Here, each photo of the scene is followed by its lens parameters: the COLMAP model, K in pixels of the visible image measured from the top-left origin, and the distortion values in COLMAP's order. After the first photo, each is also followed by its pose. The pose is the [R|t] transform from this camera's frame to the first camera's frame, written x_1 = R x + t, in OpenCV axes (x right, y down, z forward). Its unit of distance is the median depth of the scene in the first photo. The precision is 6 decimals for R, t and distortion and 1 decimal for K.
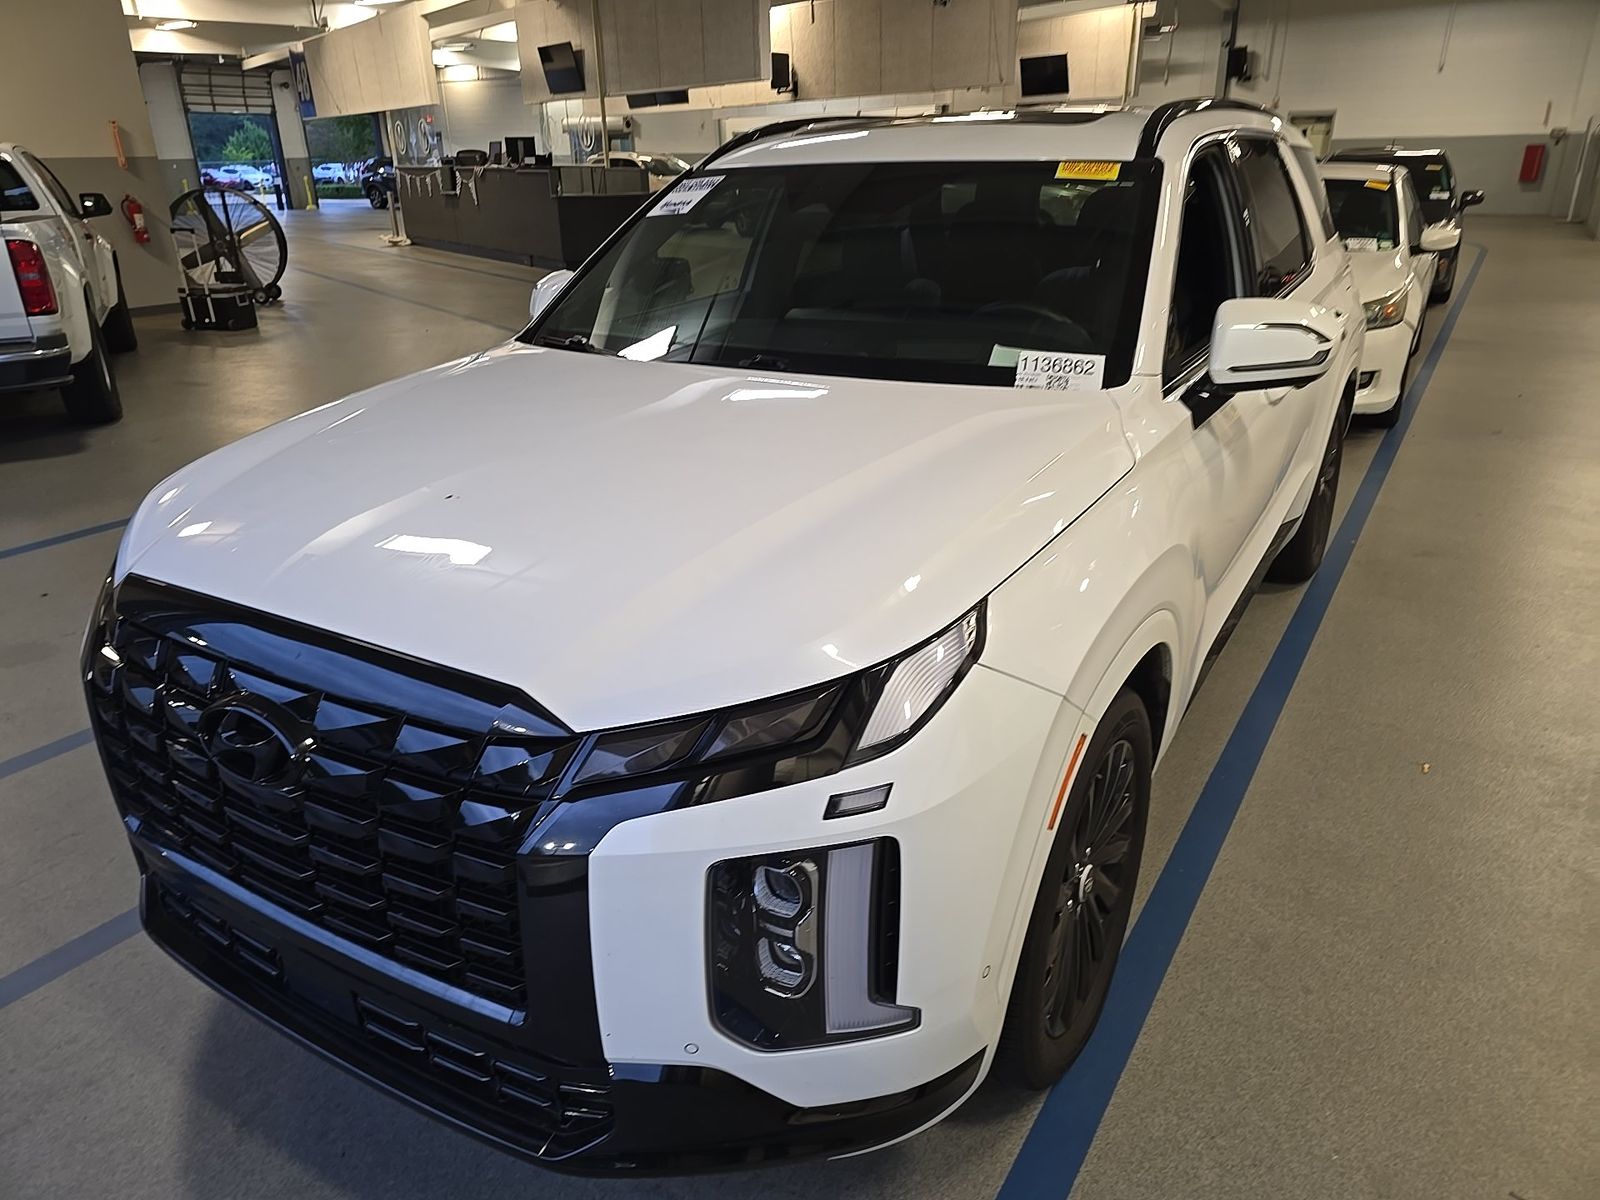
lens RADIAL K [[1065.2, 0, 800.0], [0, 1065.2, 600.0], [0, 0, 1]] dist [0.043324, -0.027444]
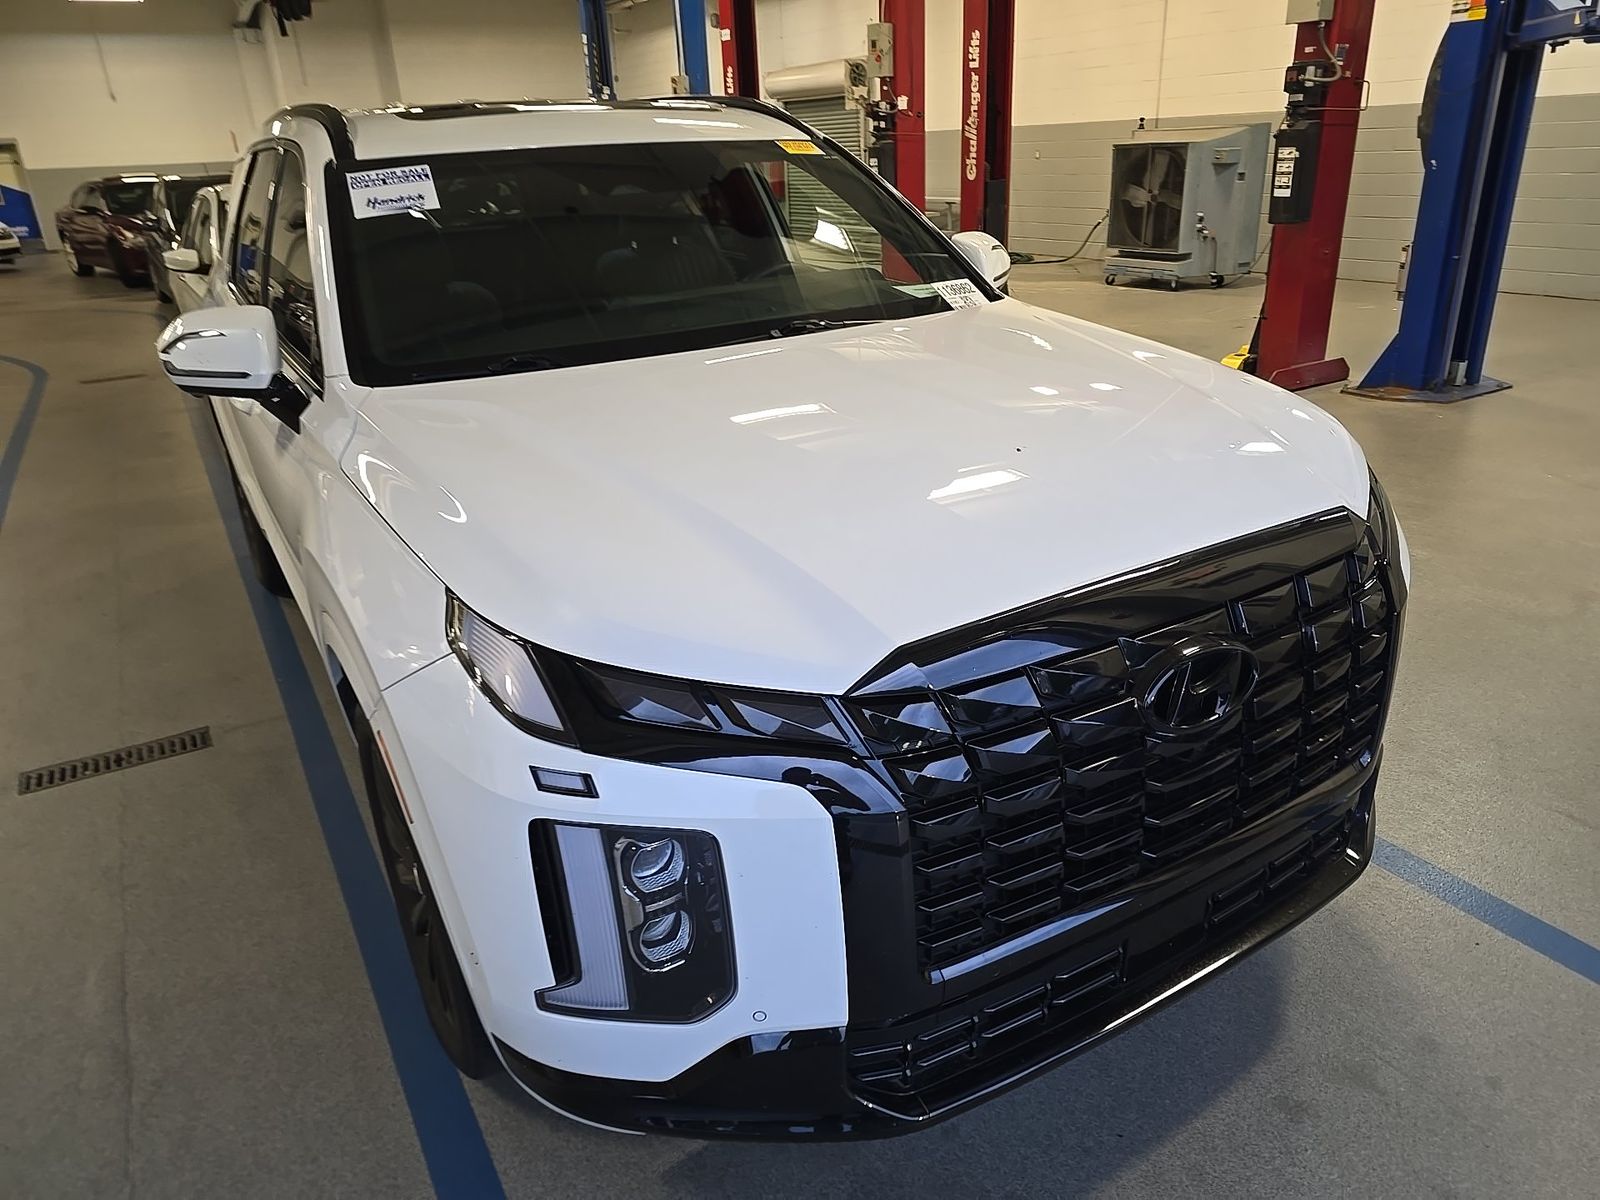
lens RADIAL K [[1083.1, 0, 800.0], [0, 1083.1, 600.0], [0, 0, 1]] dist [0.038624, -0.027487]
pose [[0.474195, -0.344223, 0.810339, -0.103033], [0.368976, 0.913372, 0.172073, -0.017278], [-0.799372, 0.217399, 0.560126, 0.050207]]
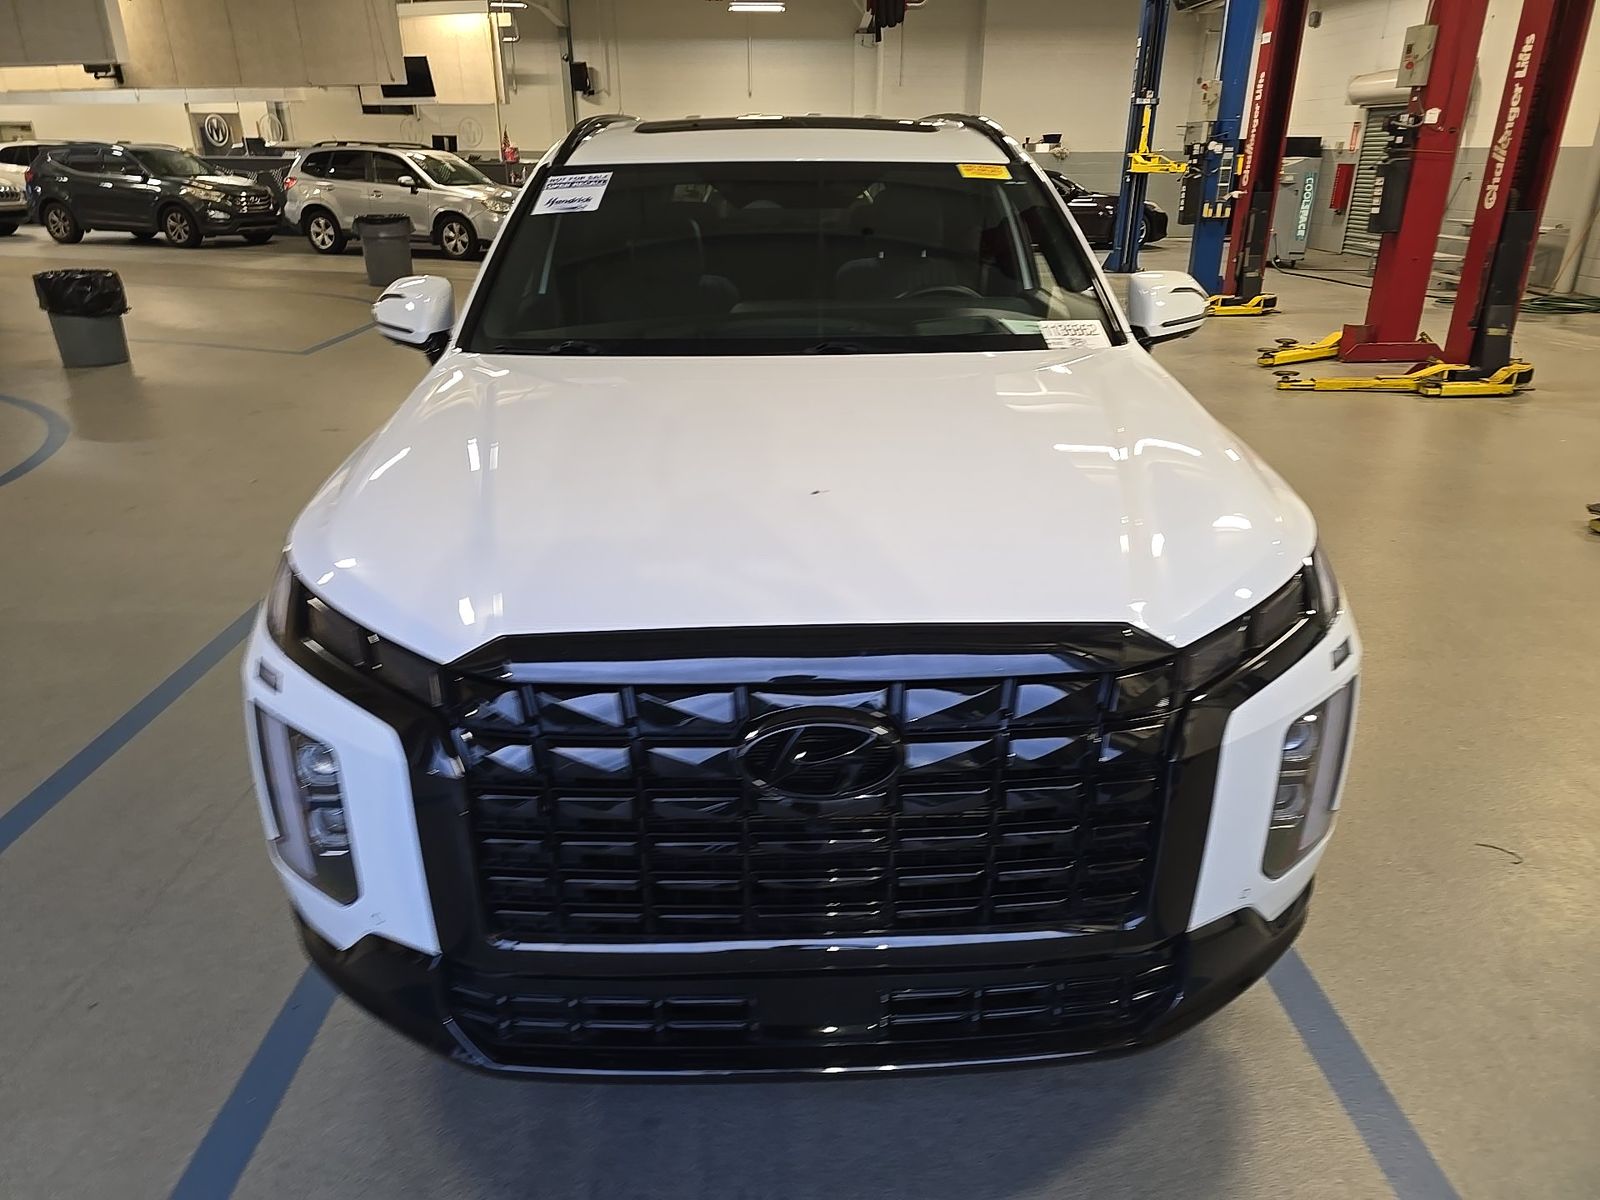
lens RADIAL K [[1065.2, 0, 800.0], [0, 1065.2, 600.0], [0, 0, 1]] dist [0.043324, -0.027444]
pose [[0.839802, -0.192890, 0.507470, -0.069089], [0.195616, 0.979477, 0.048579, -0.003887], [-0.506425, 0.058472, 0.860299, 0.013057]]
